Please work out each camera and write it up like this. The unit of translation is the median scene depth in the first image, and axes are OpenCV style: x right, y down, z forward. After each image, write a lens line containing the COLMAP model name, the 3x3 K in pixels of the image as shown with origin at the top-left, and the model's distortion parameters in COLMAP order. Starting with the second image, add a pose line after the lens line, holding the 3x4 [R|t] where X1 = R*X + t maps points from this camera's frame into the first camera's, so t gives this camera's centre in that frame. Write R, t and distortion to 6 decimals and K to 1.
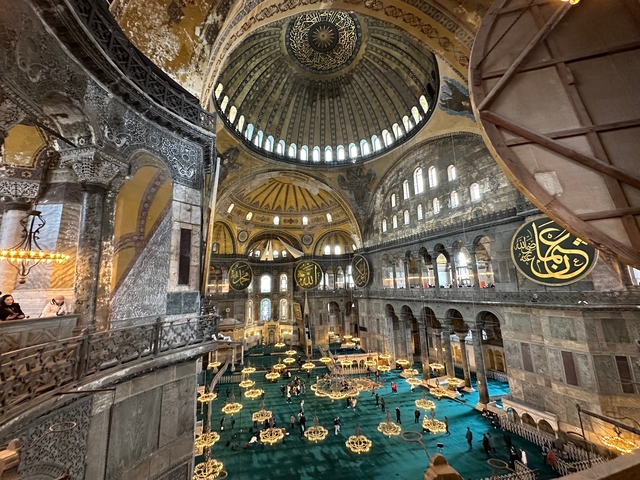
lens RADIAL K [[450.4, 0, 320.0], [0, 450.4, 240.0], [0, 0, 1]] dist [0.058333, -0.078751]
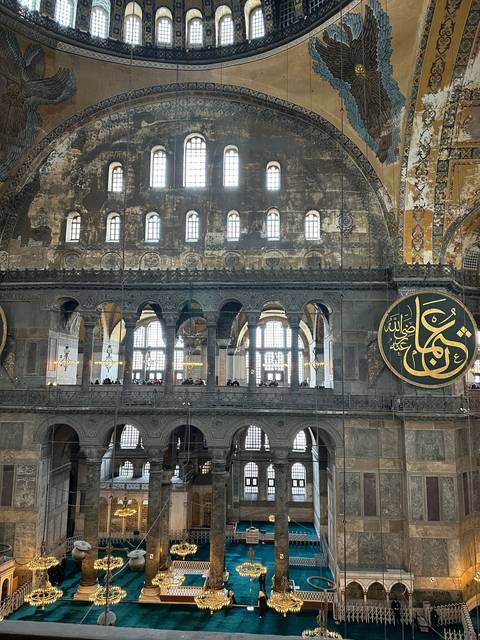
lens RADIAL K [[450.4, 0, 239.2], [0, 450.4, 343.8], [0, 0, 1]] dist [0.058333, -0.078751]
pose [[0.292720, 0.107001, 0.950192, -0.260188], [-0.118258, 0.990141, -0.075069, 0.116128], [-0.948857, -0.090394, 0.302488, 1.028217]]
